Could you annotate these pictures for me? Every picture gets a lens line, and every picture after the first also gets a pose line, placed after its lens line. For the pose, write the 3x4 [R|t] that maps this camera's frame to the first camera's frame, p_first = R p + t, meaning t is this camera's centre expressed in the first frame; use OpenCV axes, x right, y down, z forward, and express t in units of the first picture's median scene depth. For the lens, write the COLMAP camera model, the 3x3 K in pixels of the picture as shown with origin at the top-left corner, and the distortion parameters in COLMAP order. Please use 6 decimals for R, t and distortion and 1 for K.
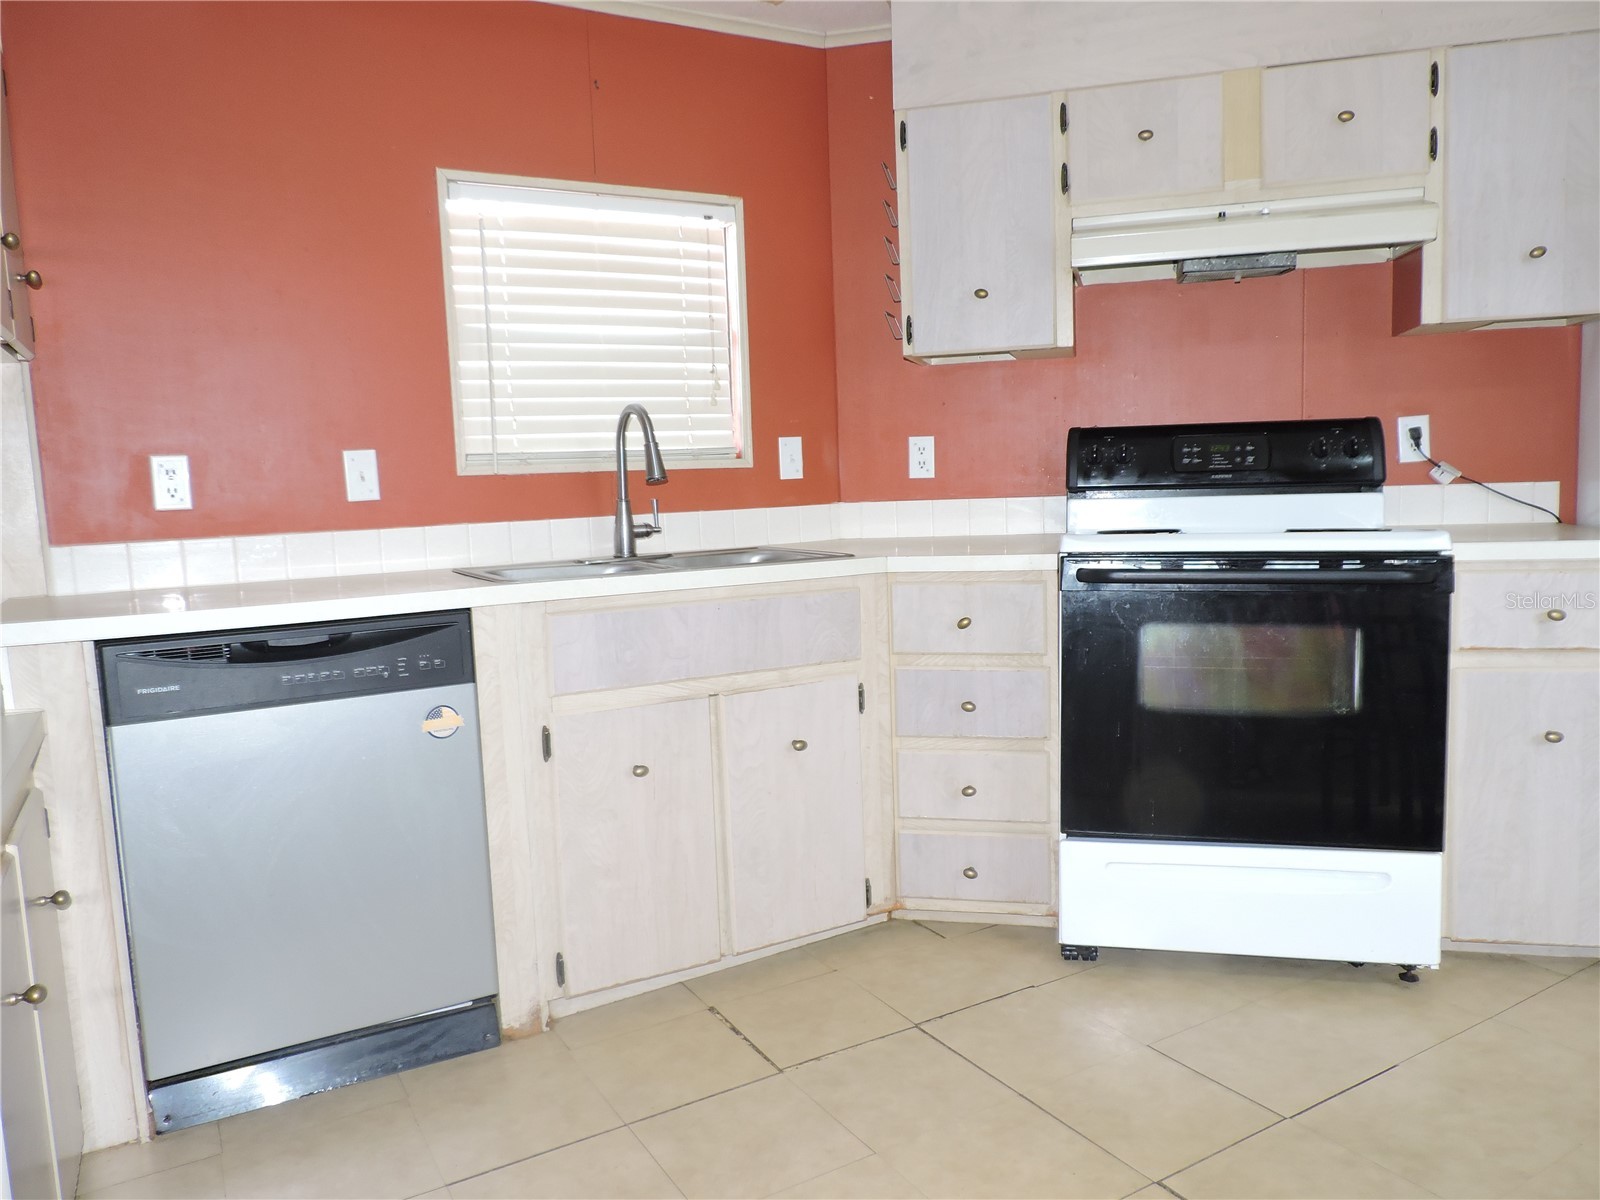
lens RADIAL K [[1134.2, 0, 811.5], [0, 1134.2, 598.8], [0, 0, 1]] dist [-0.020480, 0.000403]
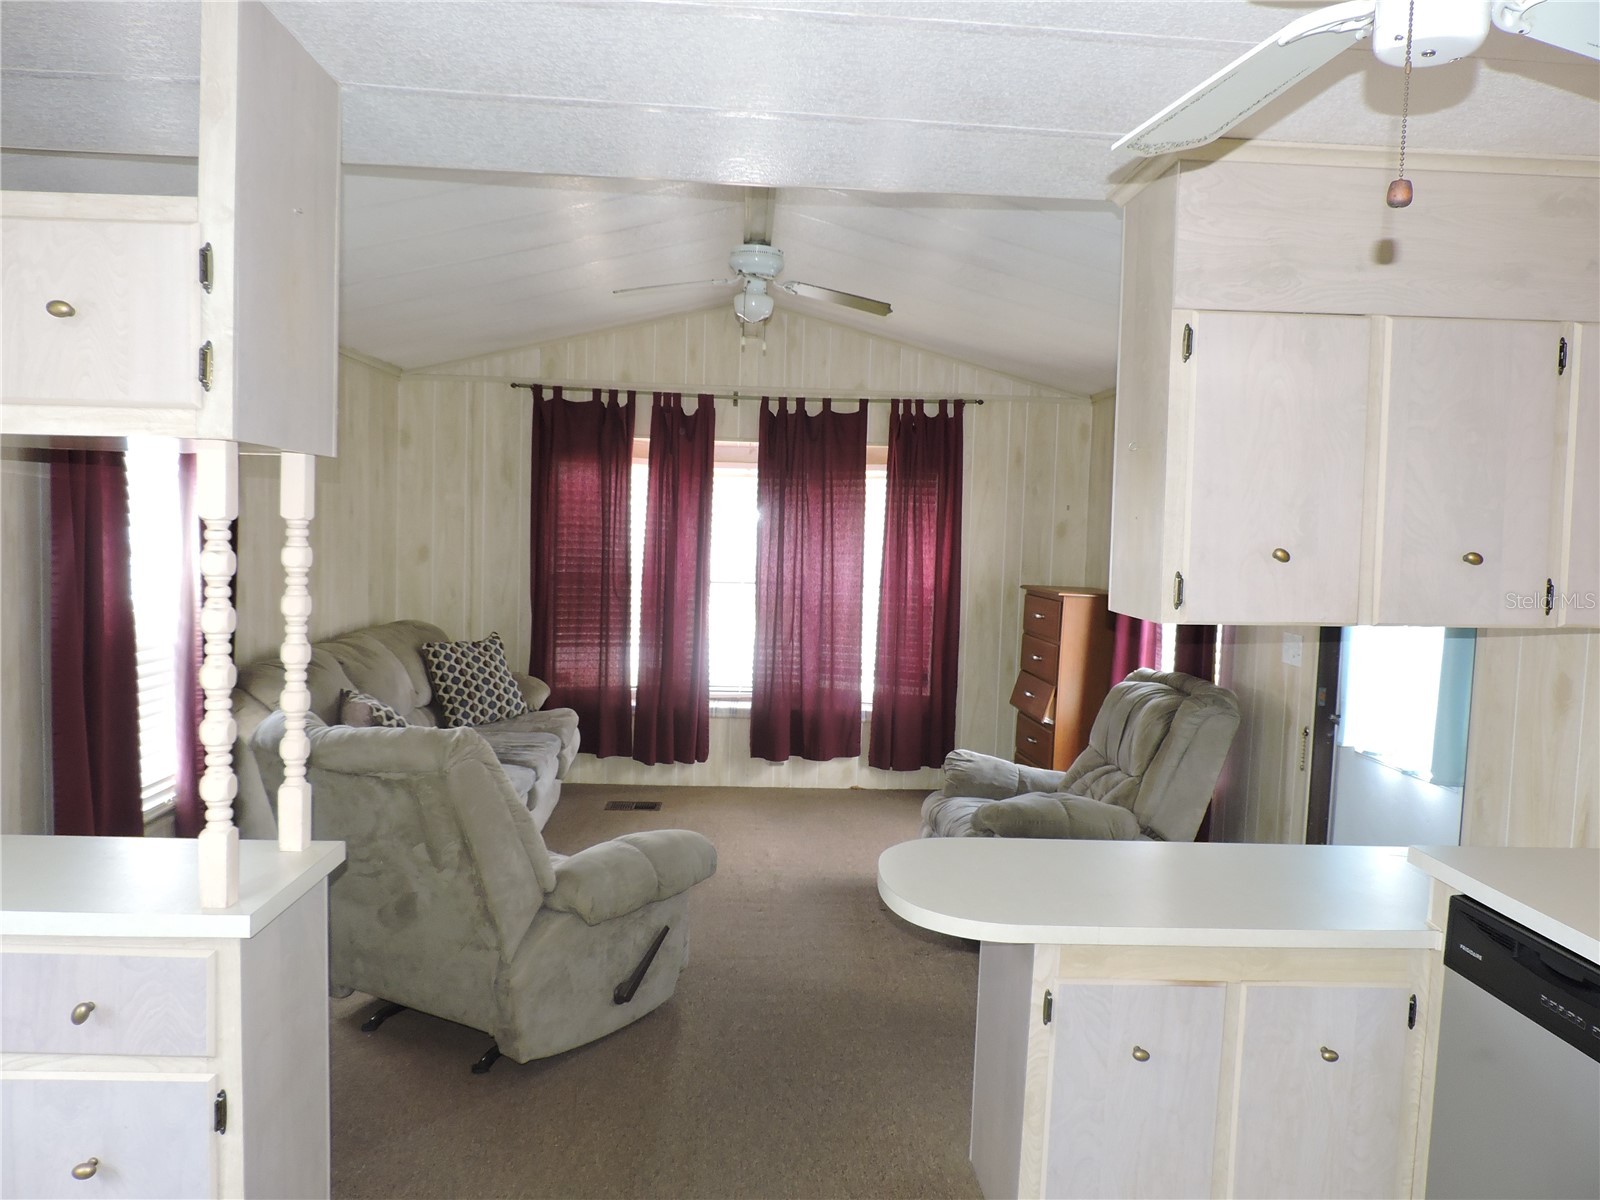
lens RADIAL K [[1134.2, 0, 799.9], [0, 1134.2, 597.1], [0, 0, 1]] dist [-0.020480, 0.000403]
pose [[-0.450262, 0.080573, -0.889254, 0.483732], [-0.114770, 0.982436, 0.147128, -0.252445], [0.885490, 0.168306, -0.433106, 0.608005]]
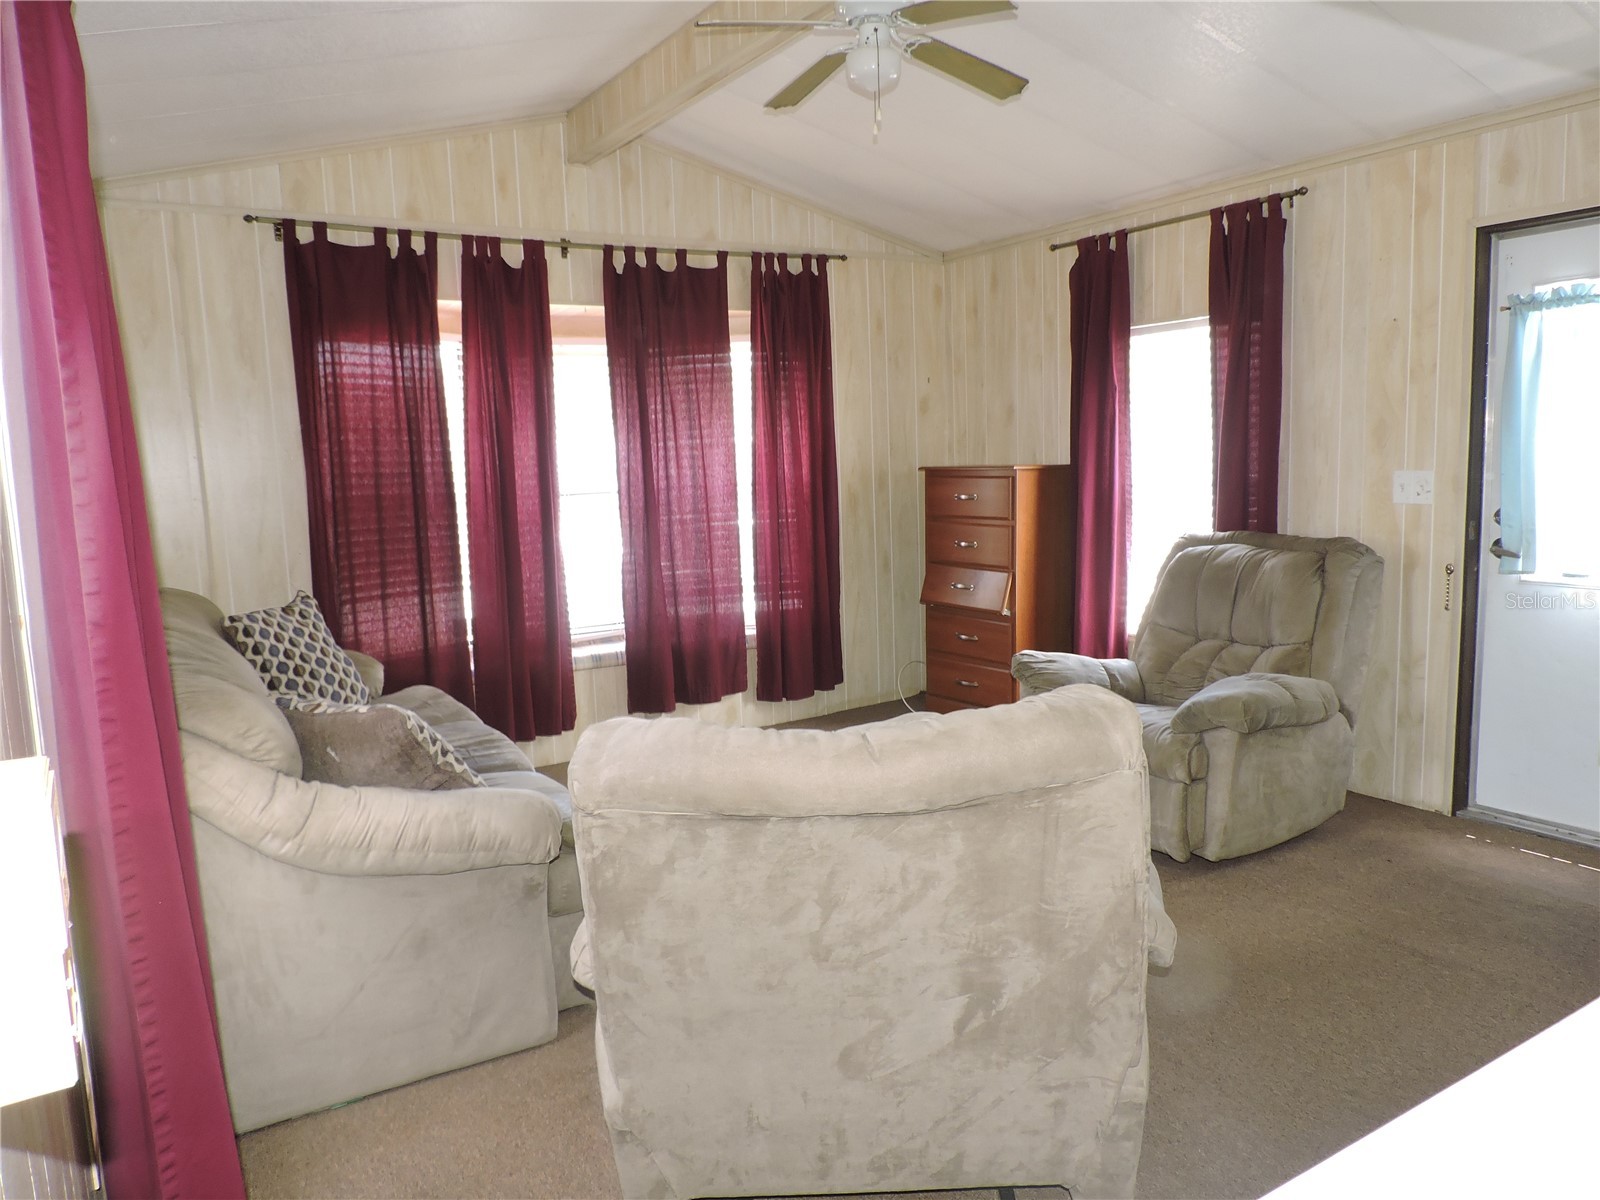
lens RADIAL K [[1134.2, 0, 797.4], [0, 1134.2, 588.2], [0, 0, 1]] dist [-0.020480, 0.000403]
pose [[0.037791, 0.155486, -0.987115, 0.245669], [-0.079251, 0.985176, 0.152146, -0.057587], [0.996138, 0.072480, 0.049553, -0.342439]]
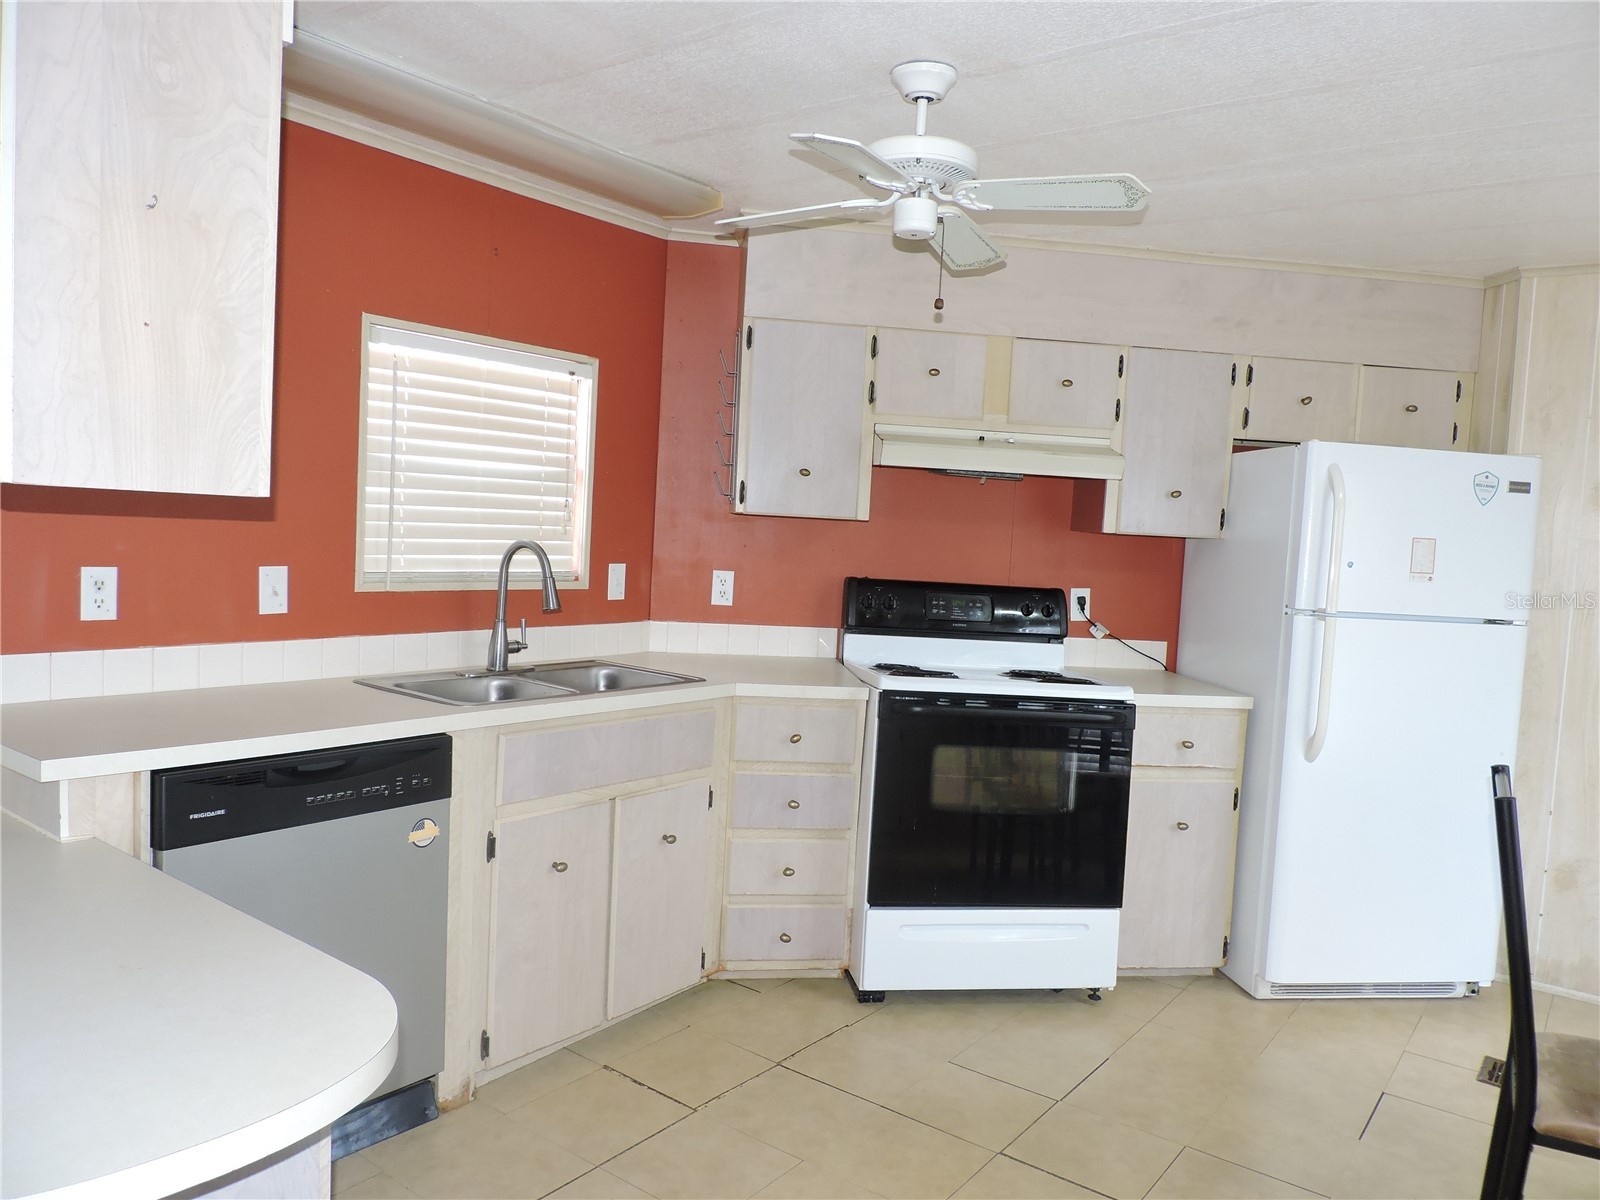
lens RADIAL K [[1134.2, 0, 799.8], [0, 1134.2, 598.6], [0, 0, 1]] dist [-0.020480, 0.000403]
pose [[0.920429, 0.060046, 0.386271, -0.353731], [-0.045503, 0.997872, -0.046693, -0.074431], [-0.388253, 0.025401, 0.921203, -0.166518]]
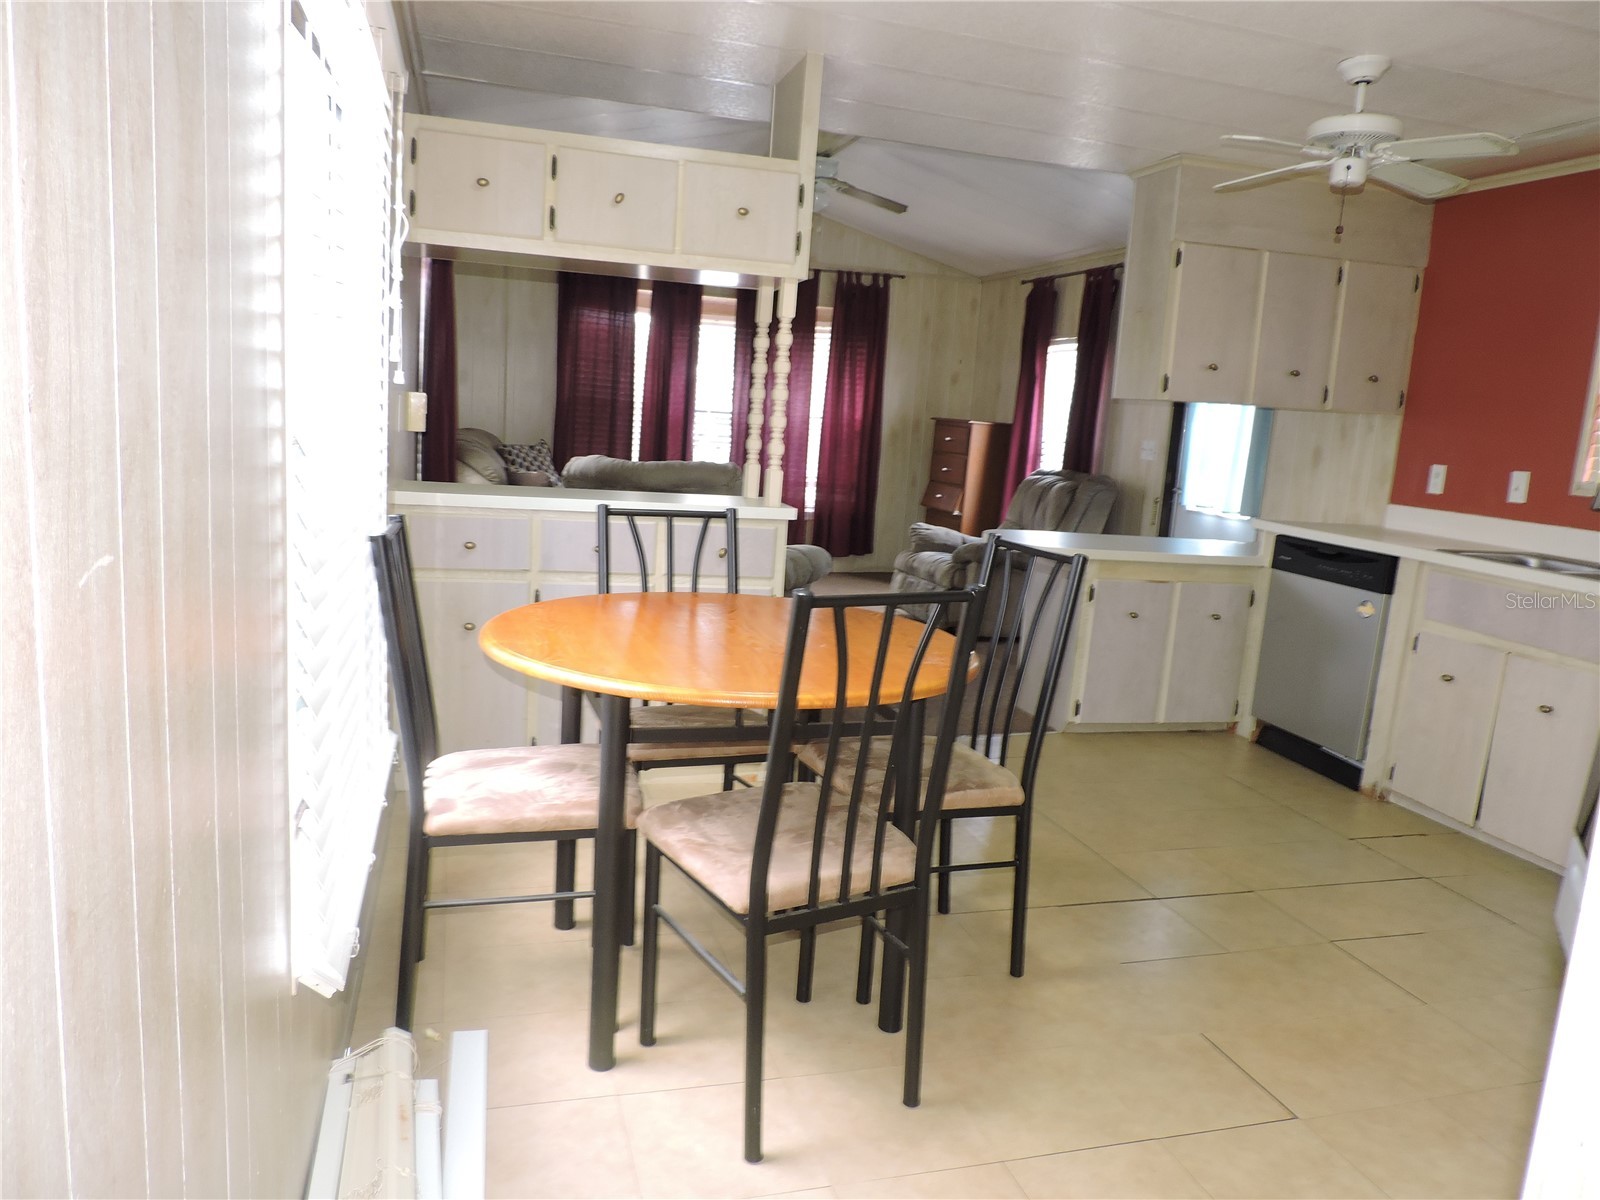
lens RADIAL K [[1134.2, 0, 793.3], [0, 1134.2, 596.8], [0, 0, 1]] dist [-0.020480, 0.000403]
pose [[-0.245731, 0.179742, -0.952528, 1.417119], [-0.167111, 0.960090, 0.224280, -0.146054], [0.954825, 0.214290, -0.205887, 0.377847]]
